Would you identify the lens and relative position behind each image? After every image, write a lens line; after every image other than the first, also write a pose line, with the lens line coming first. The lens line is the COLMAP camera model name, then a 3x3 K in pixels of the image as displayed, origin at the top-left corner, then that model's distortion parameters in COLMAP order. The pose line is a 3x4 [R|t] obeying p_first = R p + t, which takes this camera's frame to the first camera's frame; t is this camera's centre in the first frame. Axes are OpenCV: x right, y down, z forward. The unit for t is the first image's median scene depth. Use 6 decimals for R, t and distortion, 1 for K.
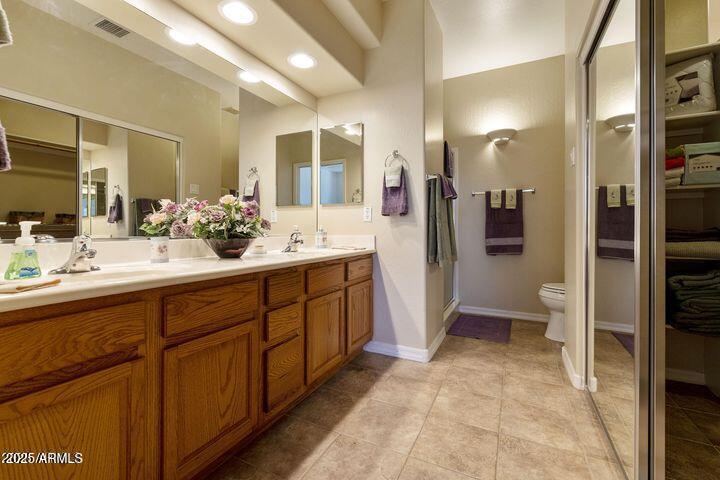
lens RADIAL K [[312.4, 0, 359.3], [0, 312.4, 236.3], [0, 0, 1]] dist [0.004870, -0.001154]
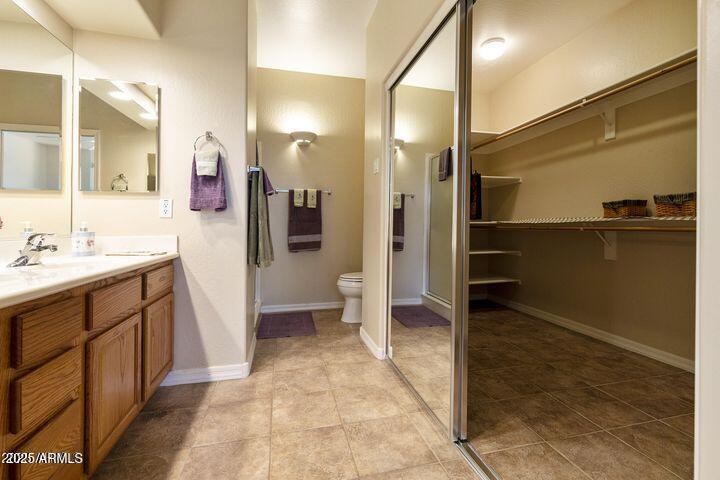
lens RADIAL K [[312.4, 0, 357.4], [0, 312.4, 232.7], [0, 0, 1]] dist [0.004870, -0.001154]
pose [[0.765010, -0.015209, 0.643839, -0.117749], [0.017642, 0.999841, 0.002656, -0.003877], [-0.643777, 0.009327, 0.765156, 0.118117]]
